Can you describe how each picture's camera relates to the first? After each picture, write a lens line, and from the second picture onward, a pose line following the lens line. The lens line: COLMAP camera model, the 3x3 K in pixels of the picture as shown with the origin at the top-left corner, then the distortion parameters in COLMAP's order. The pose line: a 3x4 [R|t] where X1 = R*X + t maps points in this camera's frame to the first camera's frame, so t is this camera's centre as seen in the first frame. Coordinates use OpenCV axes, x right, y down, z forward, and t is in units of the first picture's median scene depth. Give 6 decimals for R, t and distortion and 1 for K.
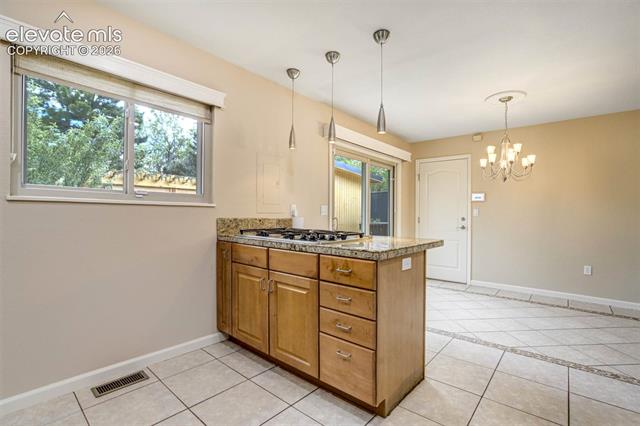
lens RADIAL K [[300.9, 0, 314.6], [0, 300.9, 212.8], [0, 0, 1]] dist [-0.032421, 0.006918]
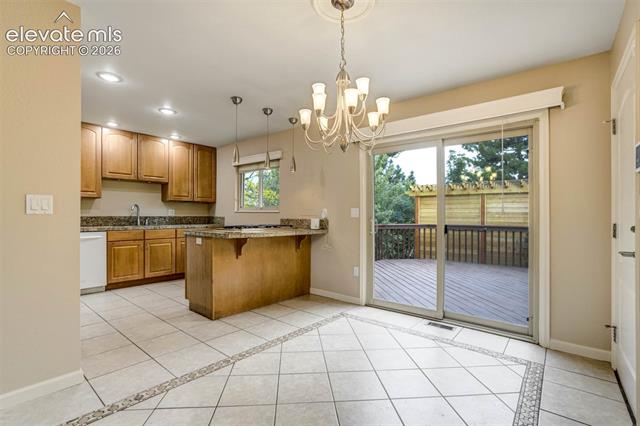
lens RADIAL K [[300.9, 0, 323.8], [0, 300.9, 218.8], [0, 0, 1]] dist [-0.032421, 0.006918]
pose [[0.018854, -0.000082, -0.999822, 1.550175], [-0.002725, 0.999996, -0.000133, 0.020393], [0.999819, 0.002727, 0.018853, 1.237514]]
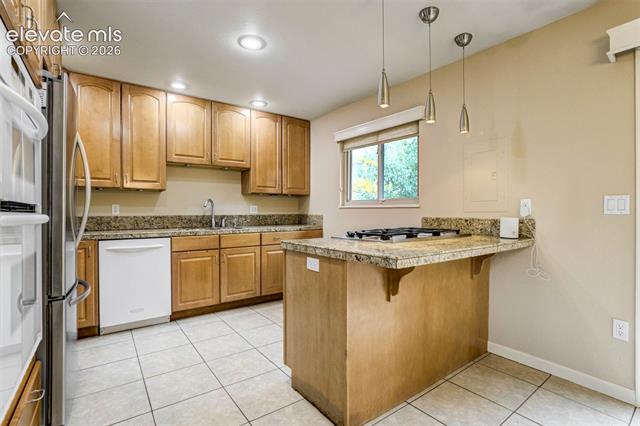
lens RADIAL K [[300.9, 0, 312.8], [0, 300.9, 213.6], [0, 0, 1]] dist [-0.032421, 0.006918]
pose [[-0.234910, -0.005961, -0.971999, 0.875438], [0.003200, 0.999971, -0.006905, 0.011339], [0.972012, -0.004732, -0.234884, 0.869323]]
